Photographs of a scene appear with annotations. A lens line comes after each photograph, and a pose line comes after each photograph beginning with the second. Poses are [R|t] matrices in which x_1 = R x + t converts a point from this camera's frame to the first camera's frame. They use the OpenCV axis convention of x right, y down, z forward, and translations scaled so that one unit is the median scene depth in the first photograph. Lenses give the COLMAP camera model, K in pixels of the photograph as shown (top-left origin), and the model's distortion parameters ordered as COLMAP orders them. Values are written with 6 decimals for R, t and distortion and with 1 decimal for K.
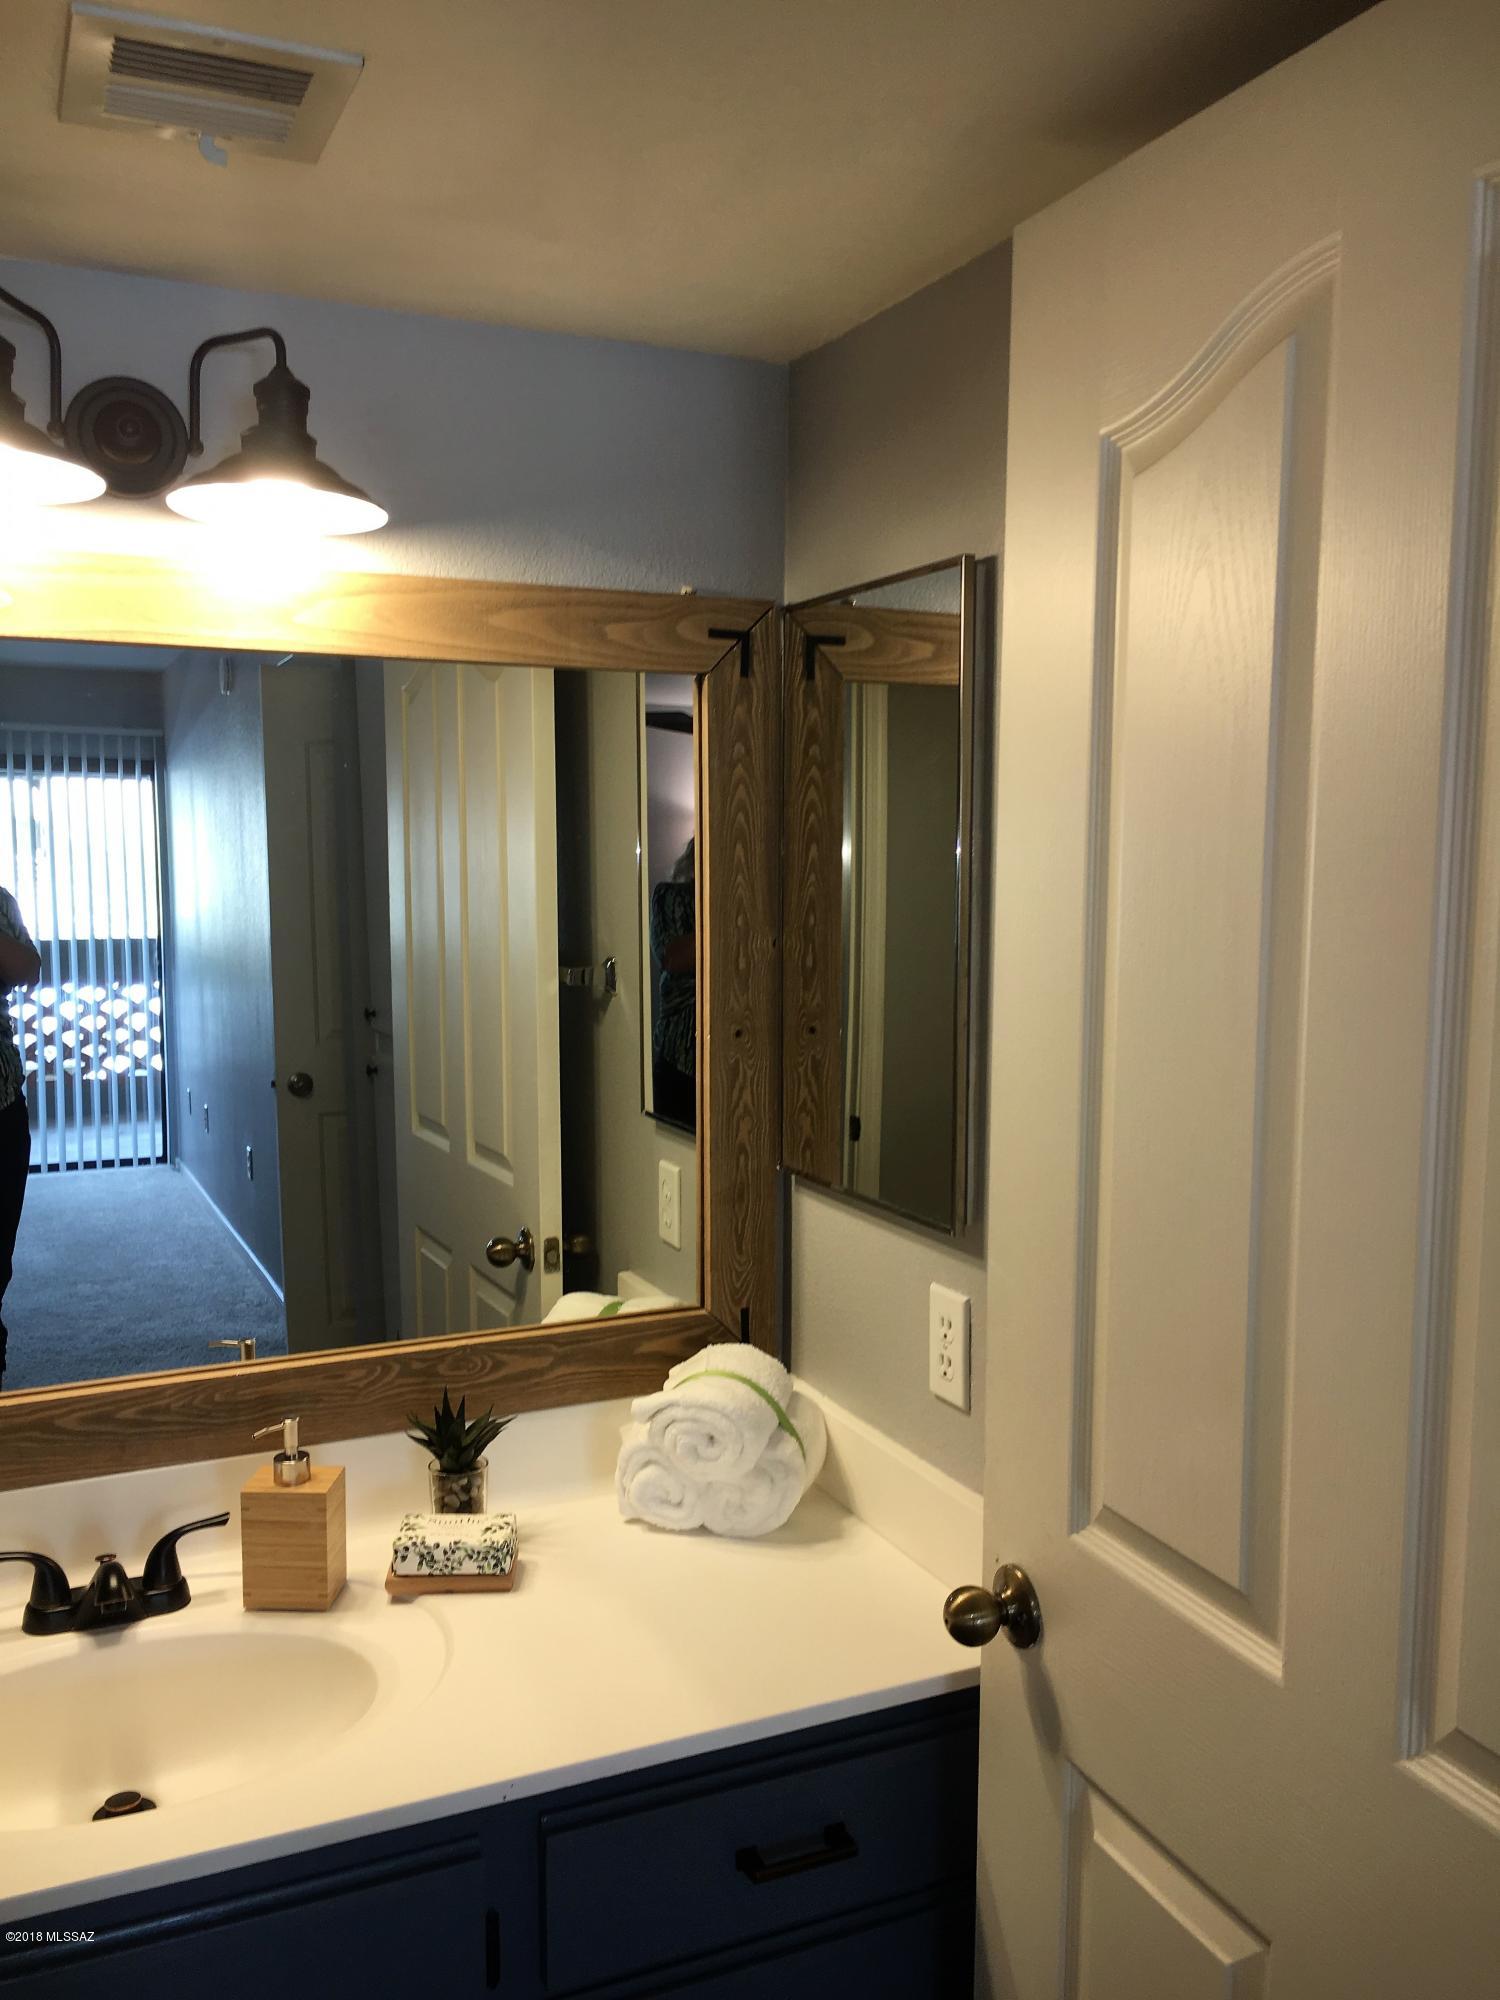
lens RADIAL K [[1700.0, 0, 758.3], [0, 1700.0, 1003.2], [0, 0, 1]] dist [0.066313, -0.084001]
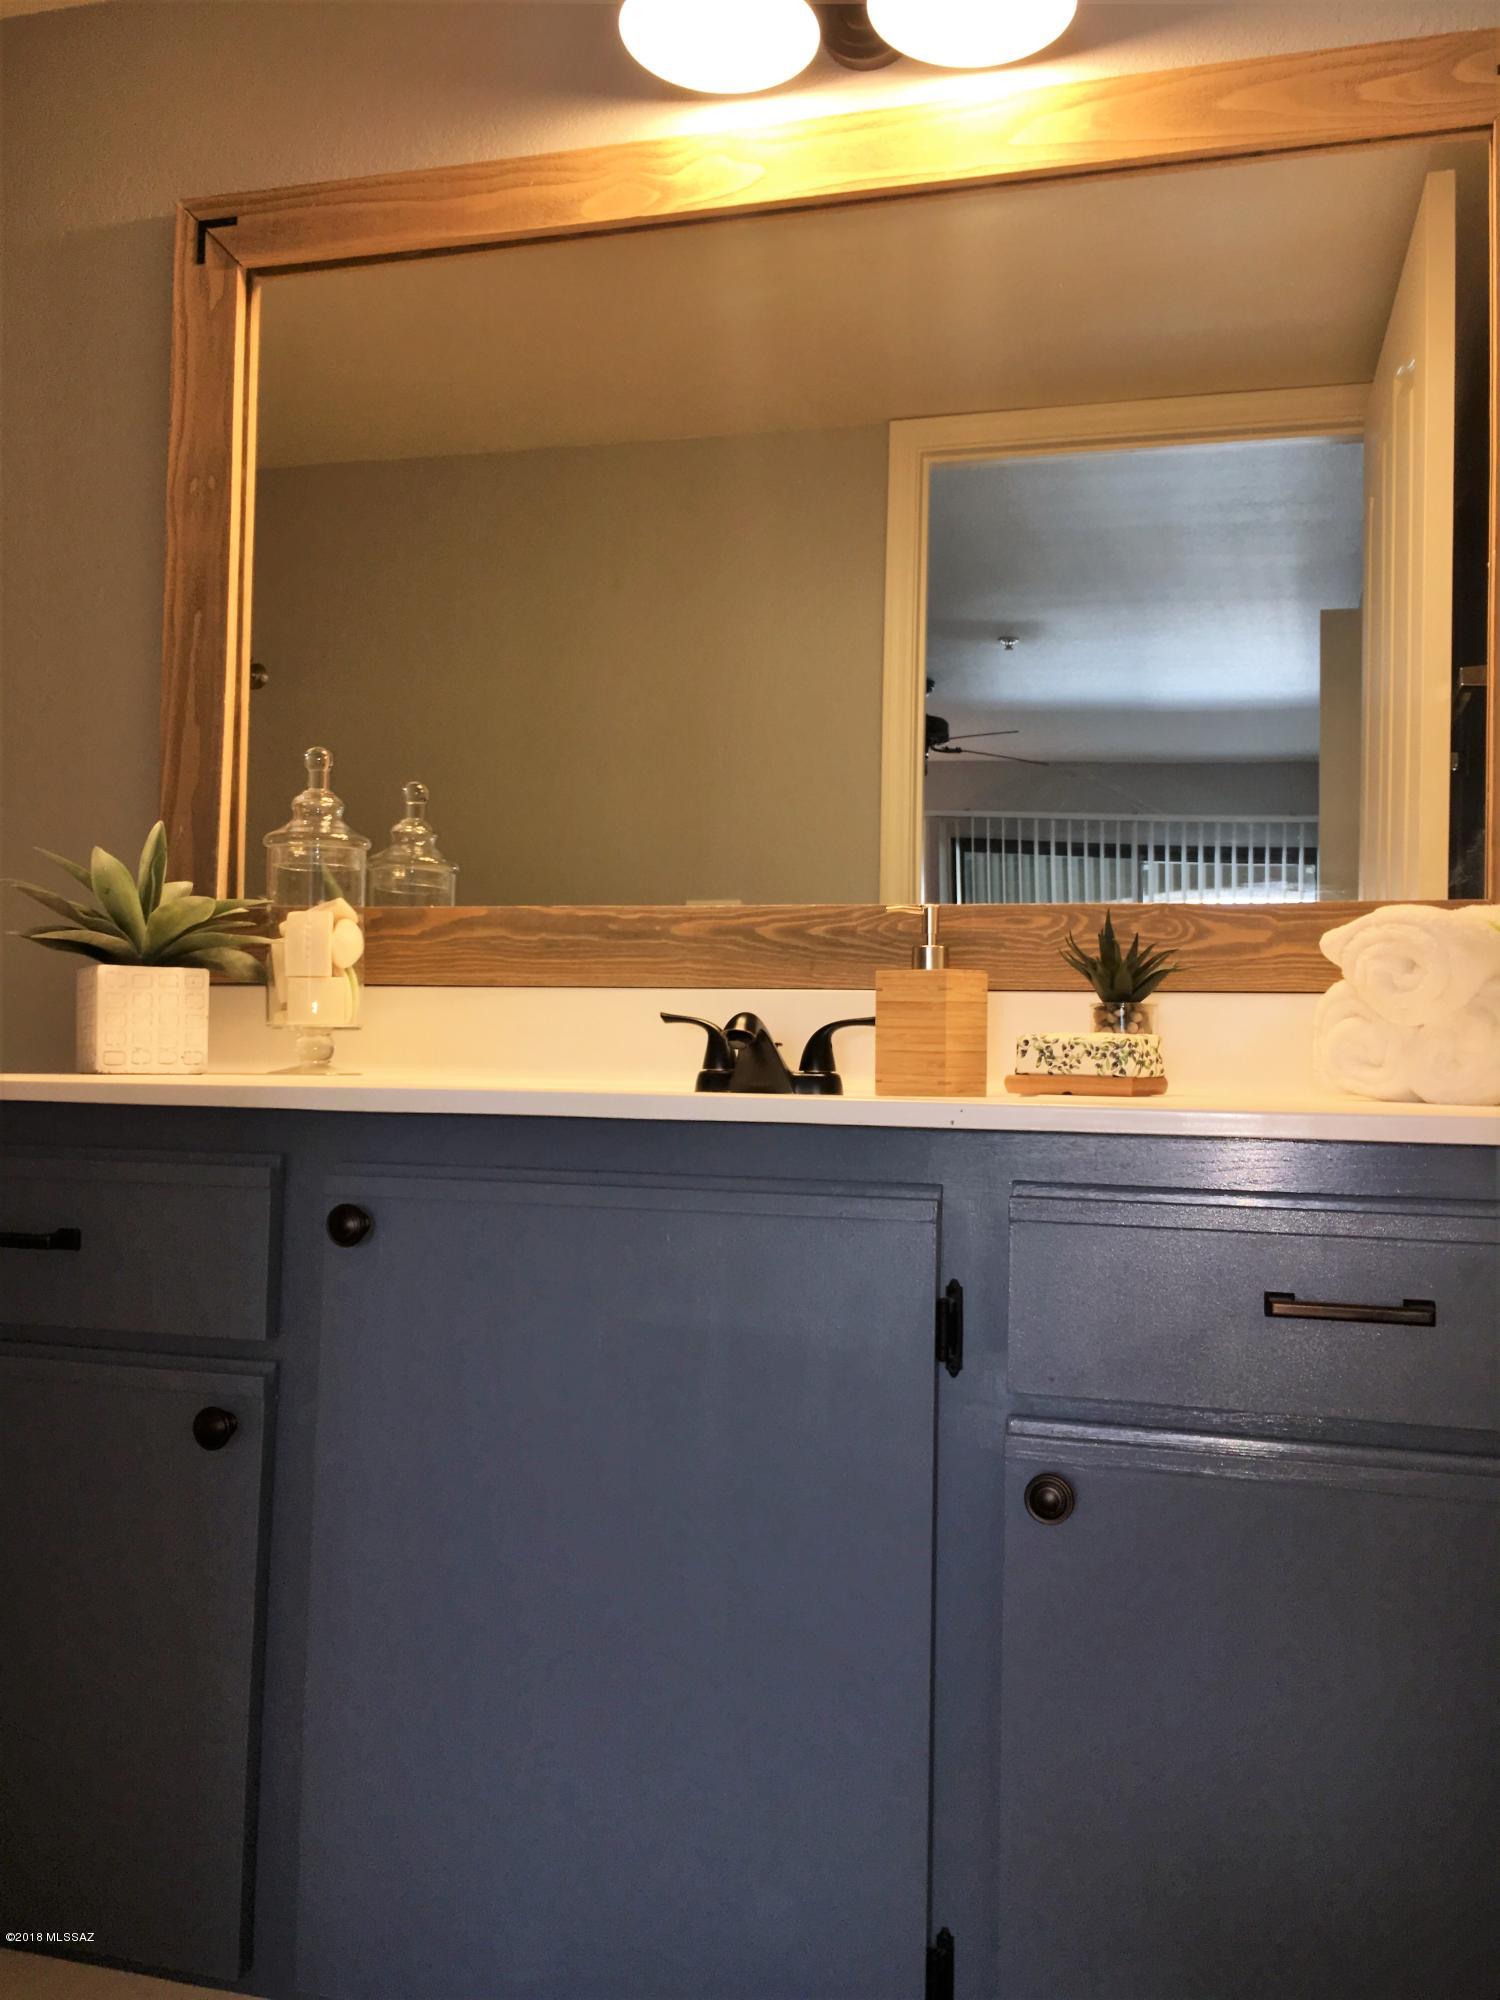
lens RADIAL K [[1700.0, 0, 754.3], [0, 1700.0, 997.0], [0, 0, 1]] dist [0.066313, -0.084001]
pose [[0.754561, -0.011283, -0.656132, 0.268803], [-0.090454, 0.988520, -0.121023, 0.403120], [0.649966, 0.150669, 0.744878, 0.223307]]
